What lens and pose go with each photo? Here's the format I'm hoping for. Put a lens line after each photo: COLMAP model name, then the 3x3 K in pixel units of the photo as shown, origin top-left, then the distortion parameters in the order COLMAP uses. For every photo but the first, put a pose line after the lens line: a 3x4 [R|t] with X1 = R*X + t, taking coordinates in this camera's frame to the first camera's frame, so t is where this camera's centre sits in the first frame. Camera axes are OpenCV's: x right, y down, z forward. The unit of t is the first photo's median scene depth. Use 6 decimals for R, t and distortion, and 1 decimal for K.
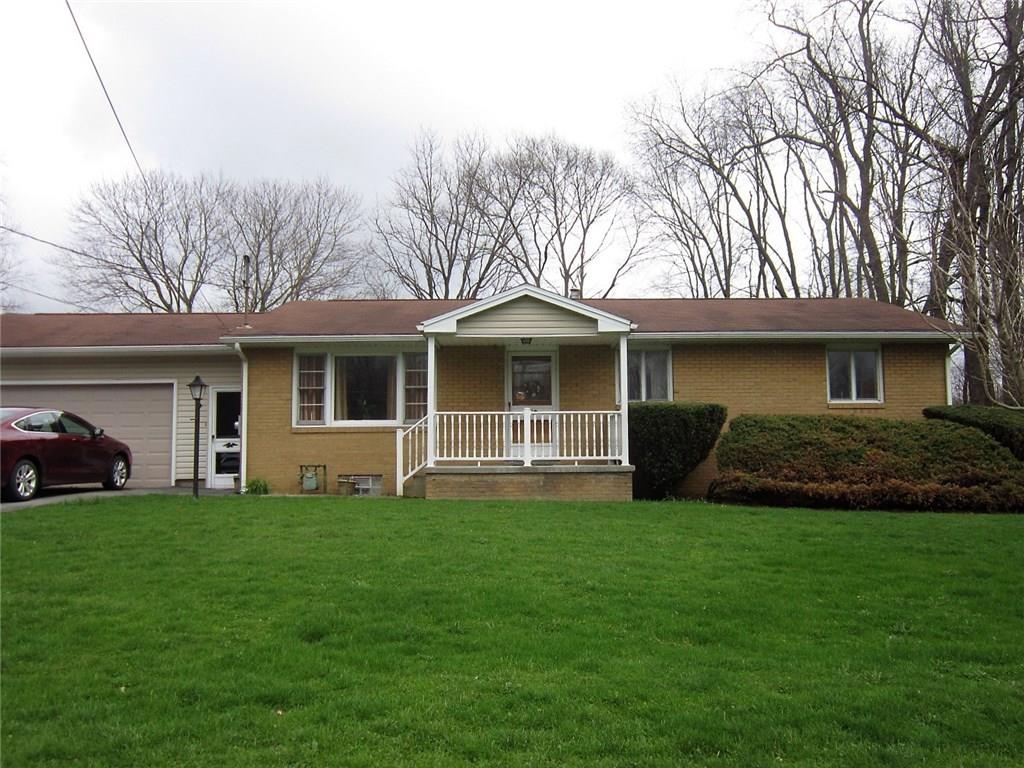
lens RADIAL K [[890.3, 0, 512.0], [0, 890.3, 384.0], [0, 0, 1]] dist [-0.026732, 0.009067]
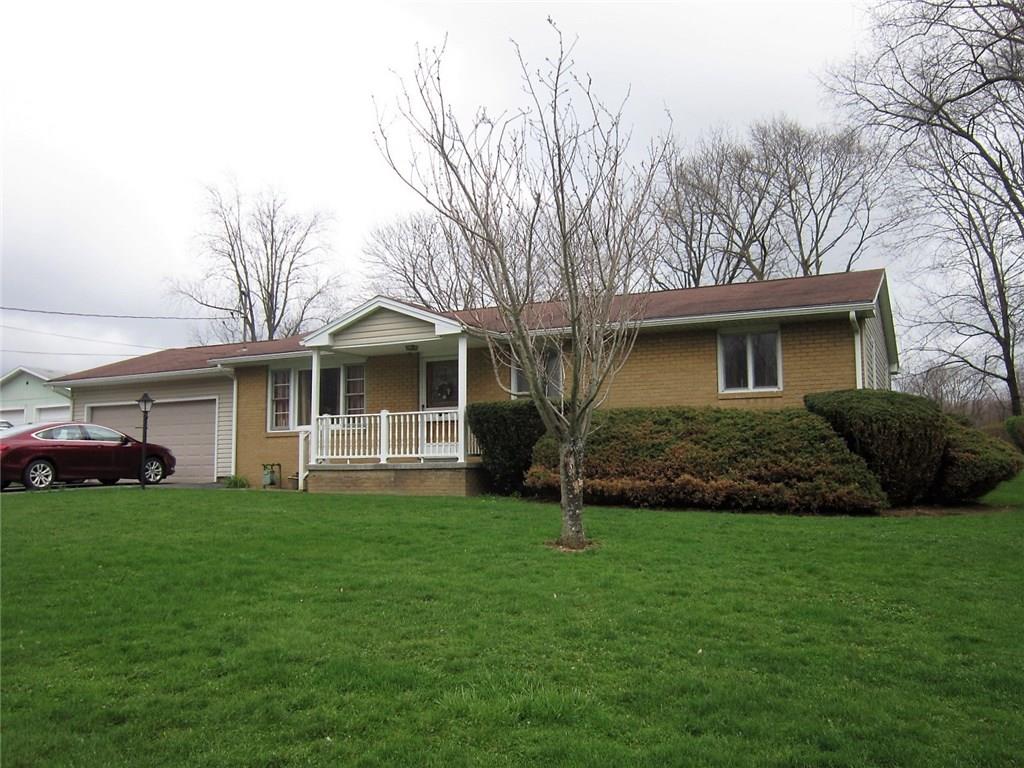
lens RADIAL K [[890.3, 0, 512.0], [0, 890.3, 384.0], [0, 0, 1]] dist [-0.026732, 0.009067]
pose [[0.893392, -0.046066, -0.446910, 0.645779], [0.042869, 0.998931, -0.017269, 0.020825], [0.447228, -0.003731, 0.894412, 0.096686]]
